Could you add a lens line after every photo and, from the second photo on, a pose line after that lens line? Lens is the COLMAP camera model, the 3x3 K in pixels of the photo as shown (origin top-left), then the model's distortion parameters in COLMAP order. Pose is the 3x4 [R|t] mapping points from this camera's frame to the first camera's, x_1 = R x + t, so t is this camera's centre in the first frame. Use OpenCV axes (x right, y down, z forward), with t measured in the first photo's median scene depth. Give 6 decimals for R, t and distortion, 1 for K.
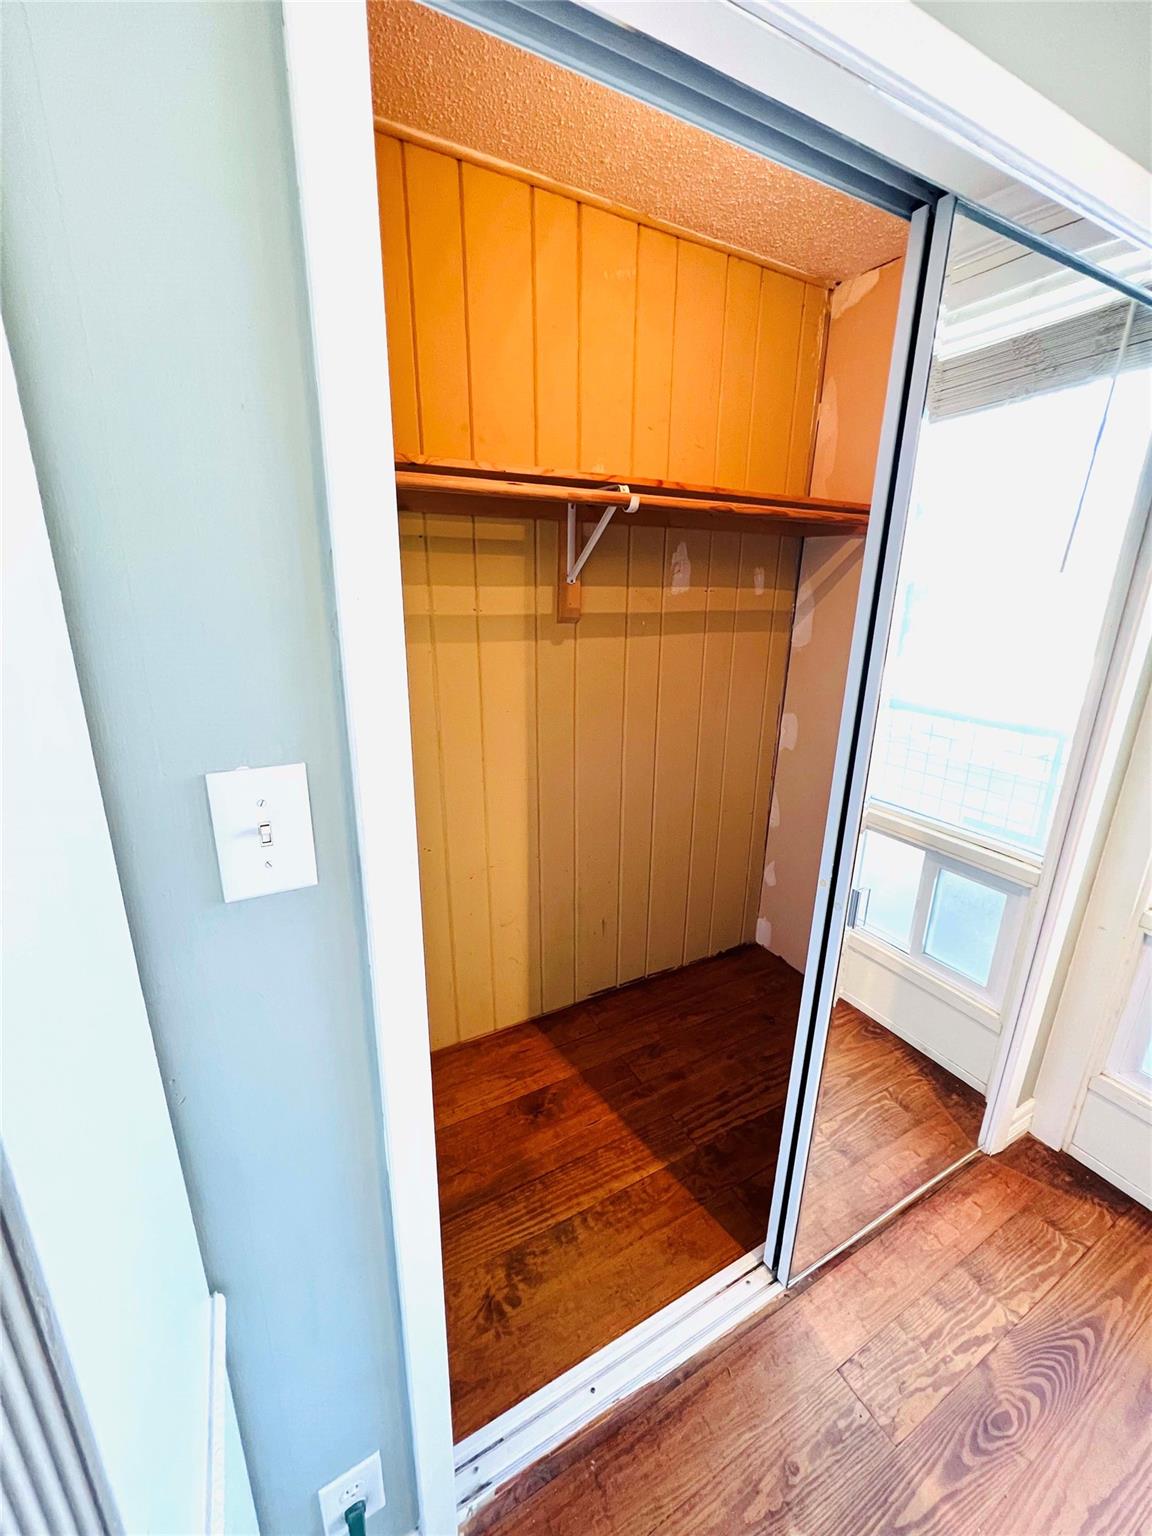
lens RADIAL K [[620.7, 0, 576.5], [0, 620.7, 765.1], [0, 0, 1]] dist [0.001960, 0.000258]
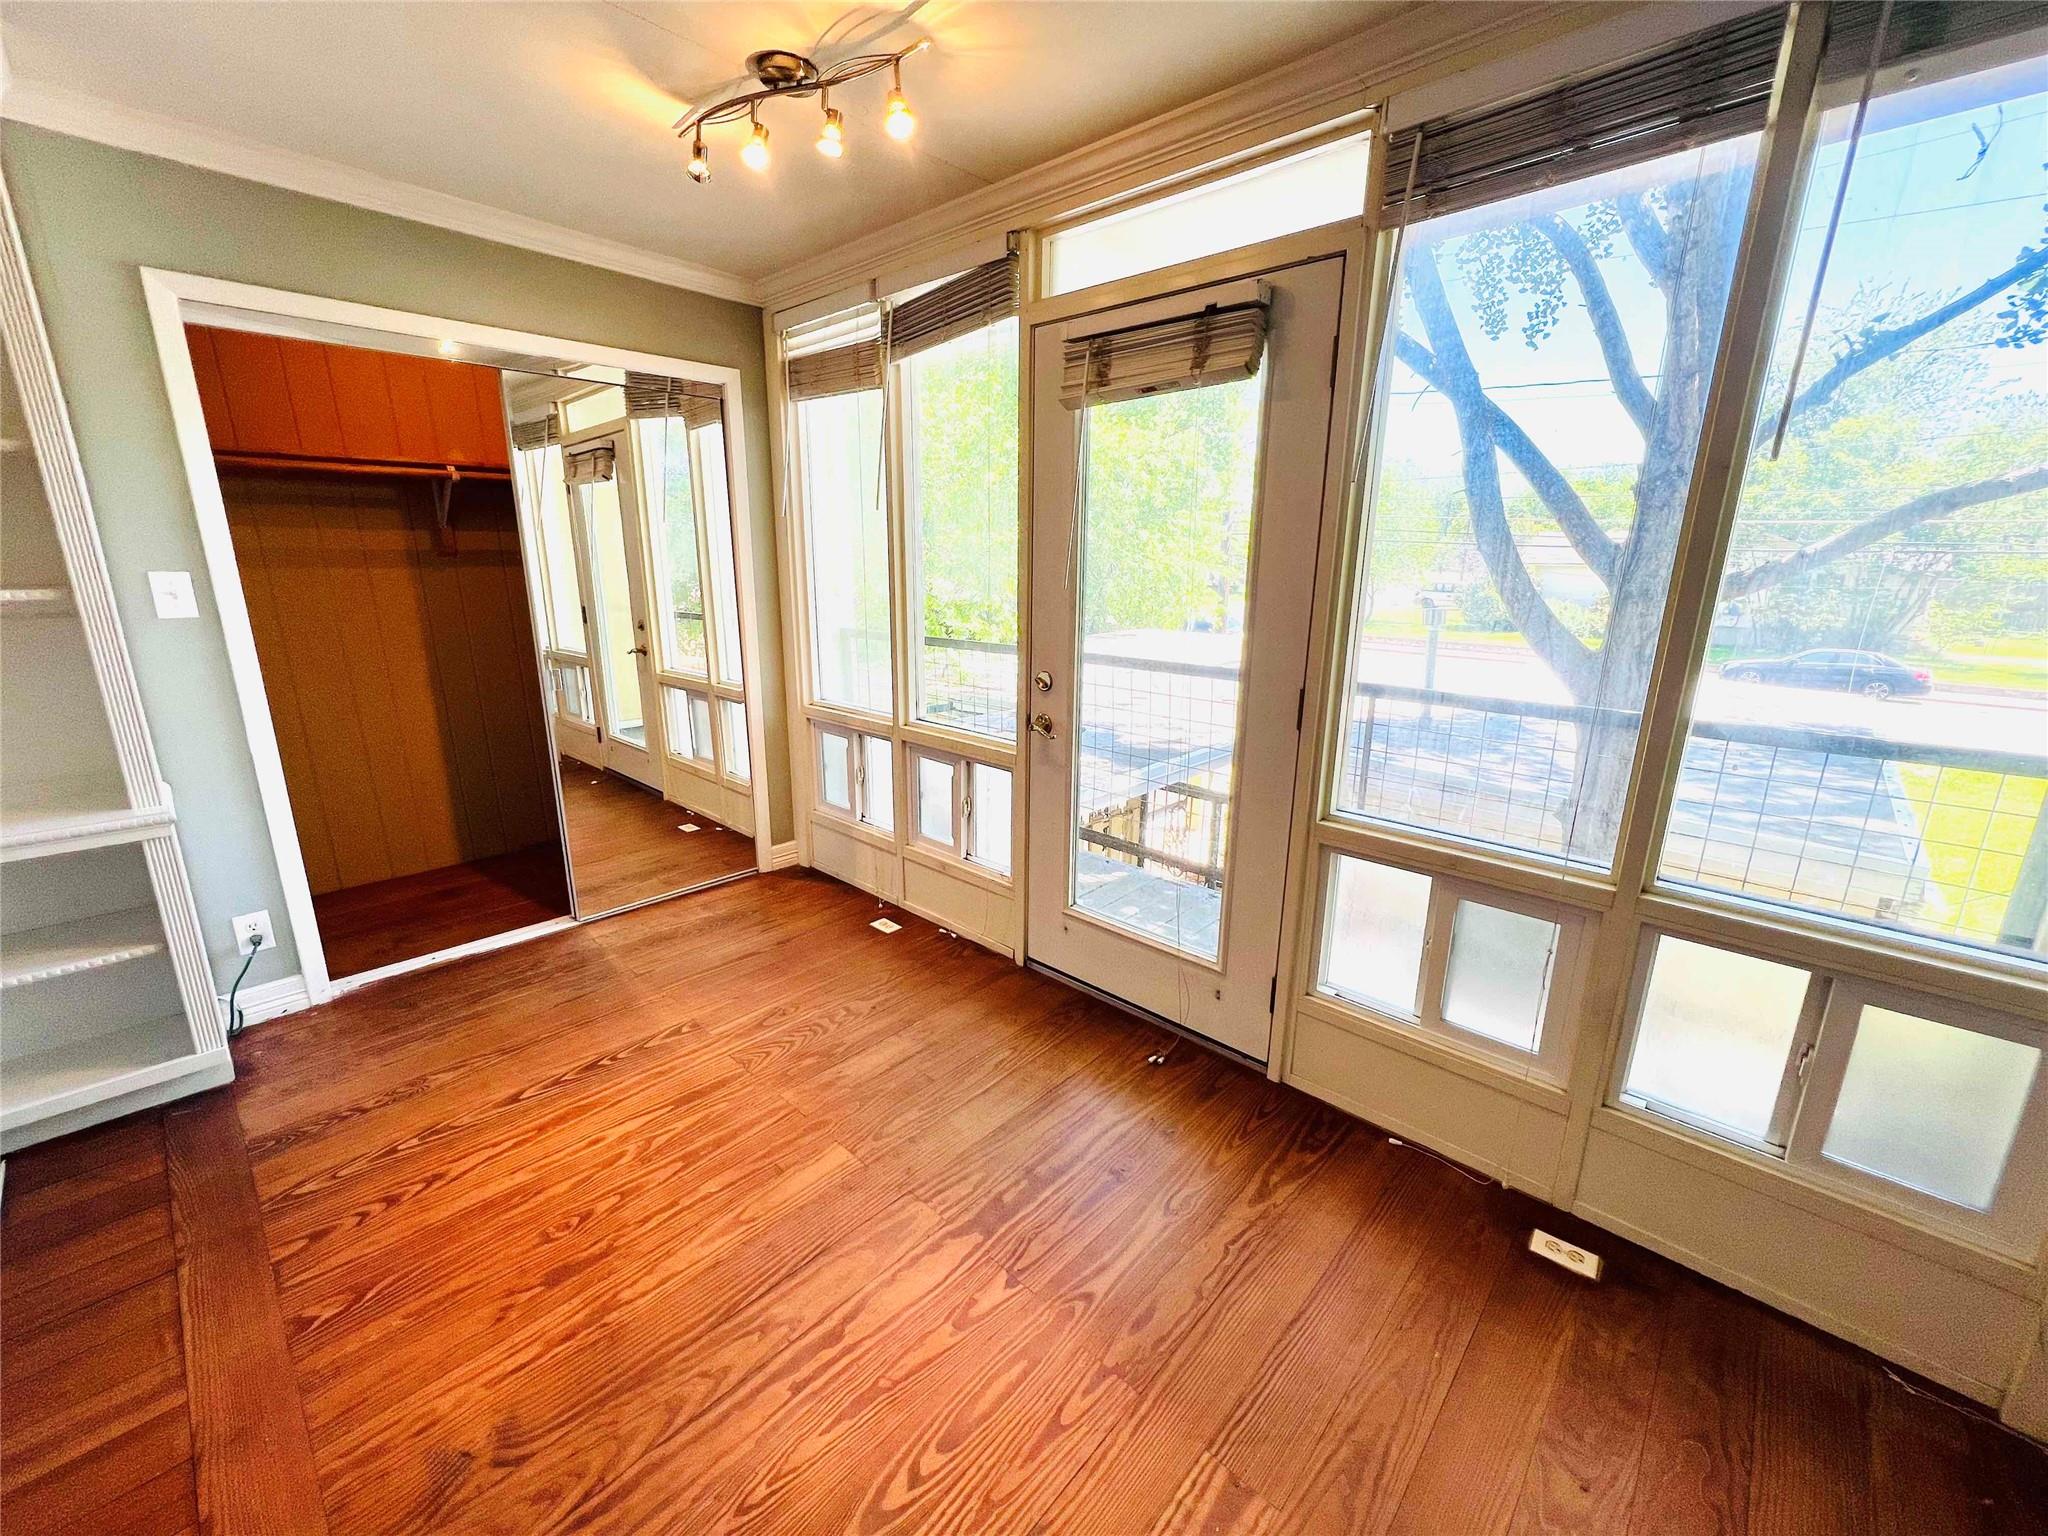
lens RADIAL K [[817.8, 0, 1014.7], [0, 817.8, 770.0], [0, 0, 1]] dist [-0.000826, 0.000615]
pose [[0.950775, -0.088526, 0.296967, 0.672904], [0.100016, 0.994704, -0.023692, 0.468655], [-0.293297, 0.052228, 0.954594, -1.244153]]
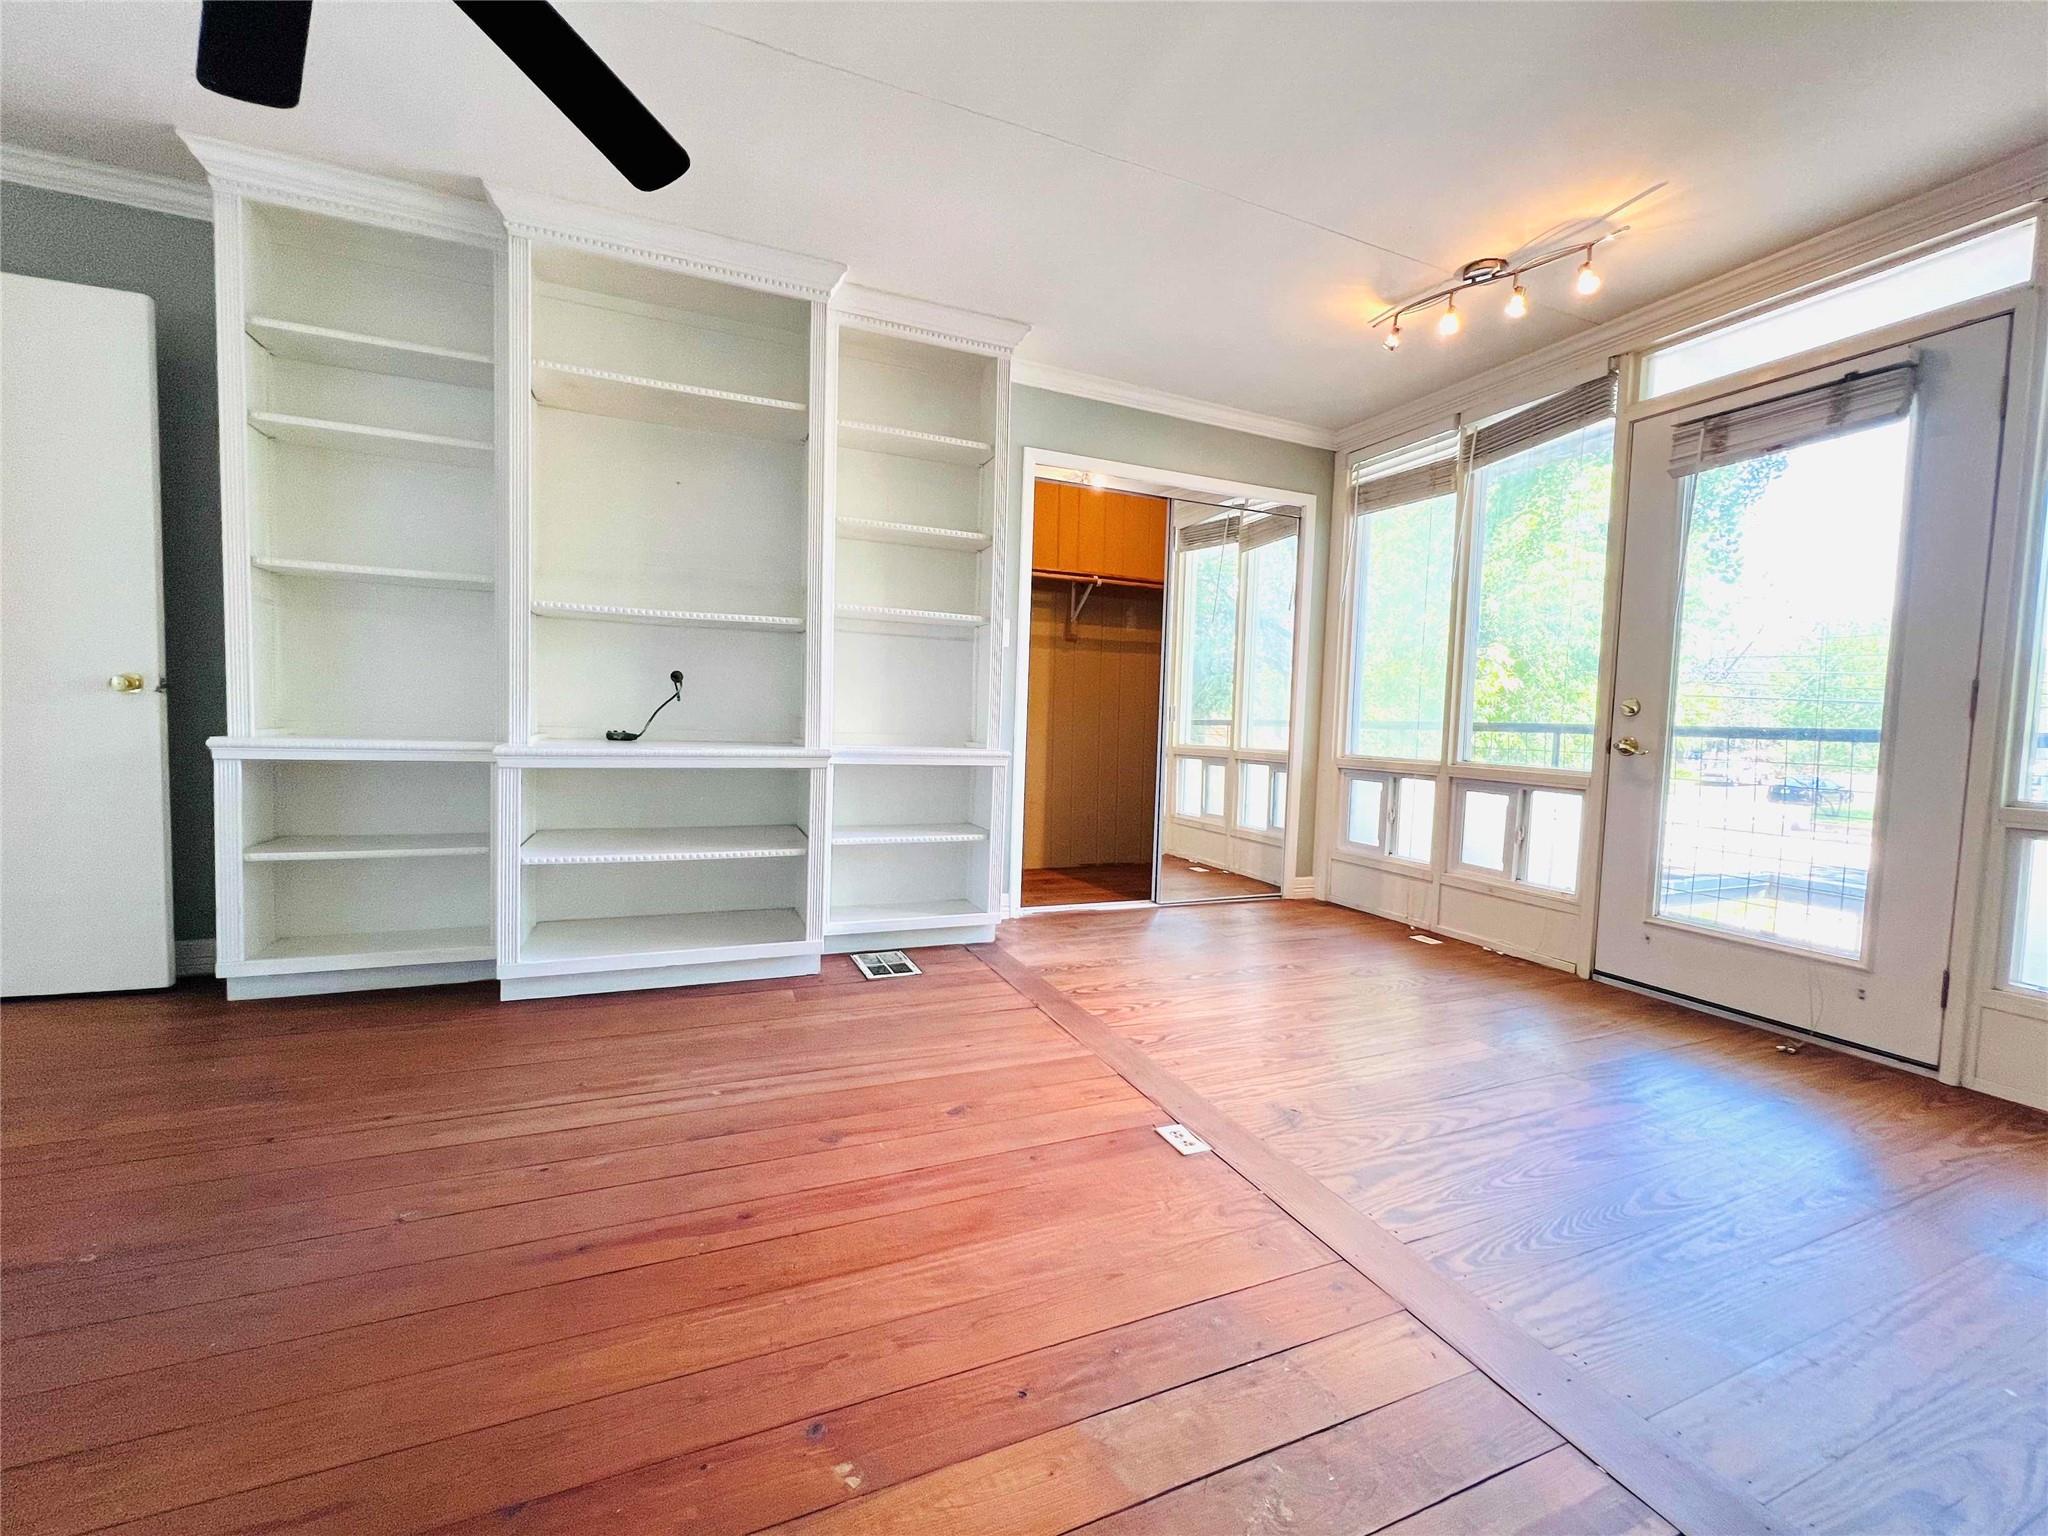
lens RADIAL K [[817.8, 0, 1019.5], [0, 817.8, 769.3], [0, 0, 1]] dist [-0.000826, 0.000615]
pose [[0.995482, 0.019403, -0.092952, 0.078675], [-0.040945, 0.970931, -0.235833, 0.854407], [0.085674, 0.238573, 0.967338, -1.567175]]
